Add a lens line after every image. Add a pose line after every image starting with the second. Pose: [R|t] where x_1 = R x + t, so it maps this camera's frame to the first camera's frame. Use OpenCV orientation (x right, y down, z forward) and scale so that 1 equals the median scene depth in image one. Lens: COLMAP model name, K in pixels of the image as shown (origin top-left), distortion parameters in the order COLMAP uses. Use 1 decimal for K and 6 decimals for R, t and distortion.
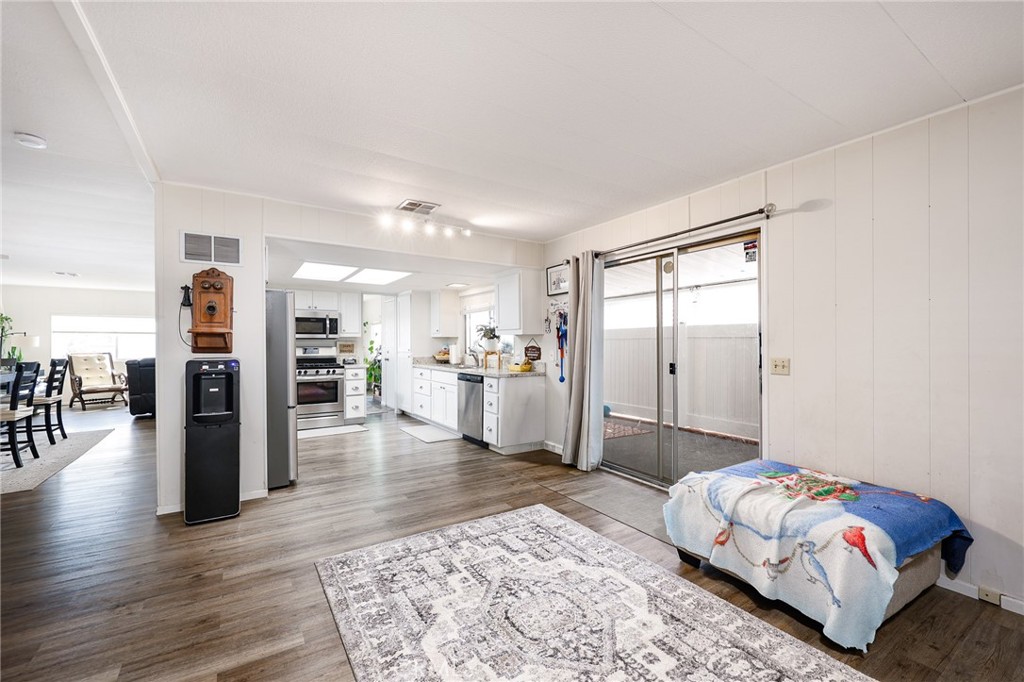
lens RADIAL K [[424.7, 0, 515.4], [0, 424.7, 343.6], [0, 0, 1]] dist [-0.003457, 0.000410]
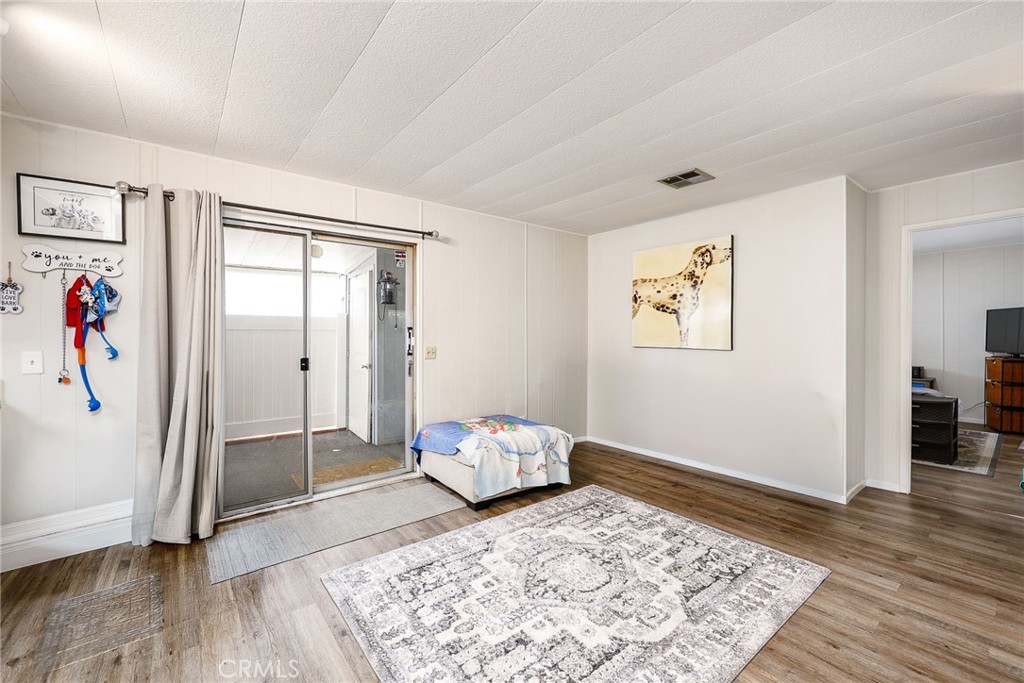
lens RADIAL K [[424.7, 0, 489.4], [0, 424.7, 335.0], [0, 0, 1]] dist [-0.003457, 0.000410]
pose [[-0.068974, -0.002045, 0.997616, -0.835388], [0.001343, 0.999997, 0.002142, -0.004793], [-0.997618, 0.001487, -0.068971, 1.035041]]
